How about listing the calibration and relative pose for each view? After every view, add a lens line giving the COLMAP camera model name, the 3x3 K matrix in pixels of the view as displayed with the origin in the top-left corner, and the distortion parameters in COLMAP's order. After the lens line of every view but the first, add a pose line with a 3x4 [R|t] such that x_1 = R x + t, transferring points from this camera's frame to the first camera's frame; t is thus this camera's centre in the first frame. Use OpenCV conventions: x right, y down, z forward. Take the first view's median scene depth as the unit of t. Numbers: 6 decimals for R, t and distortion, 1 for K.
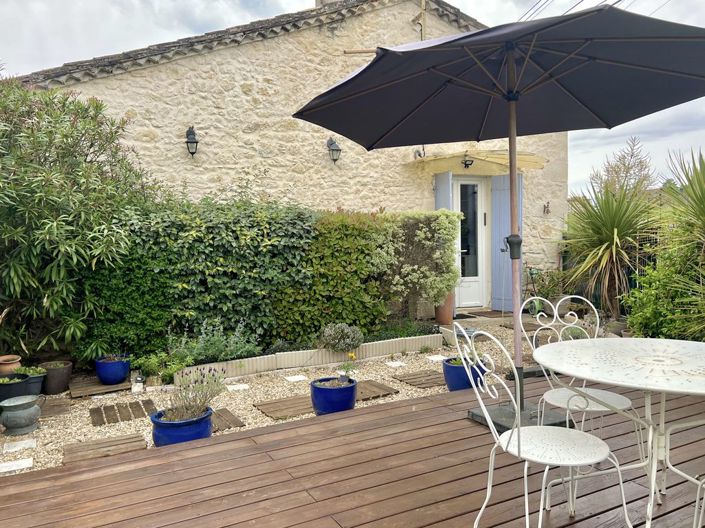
lens RADIAL K [[524.3, 0, 352.5], [0, 524.3, 264.0], [0, 0, 1]] dist [0.047644, -0.055637]
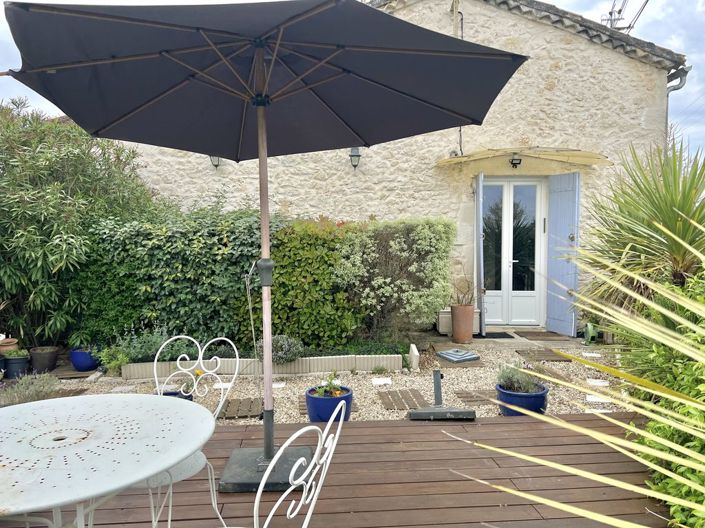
lens RADIAL K [[508.5, 0, 352.5], [0, 508.5, 264.0], [0, 0, 1]] dist [0.042522, -0.051848]
pose [[0.926013, 0.034043, -0.375954, 0.405558], [-0.031731, 0.999420, 0.012343, -0.031989], [0.376156, 0.000500, 0.926556, 0.142056]]
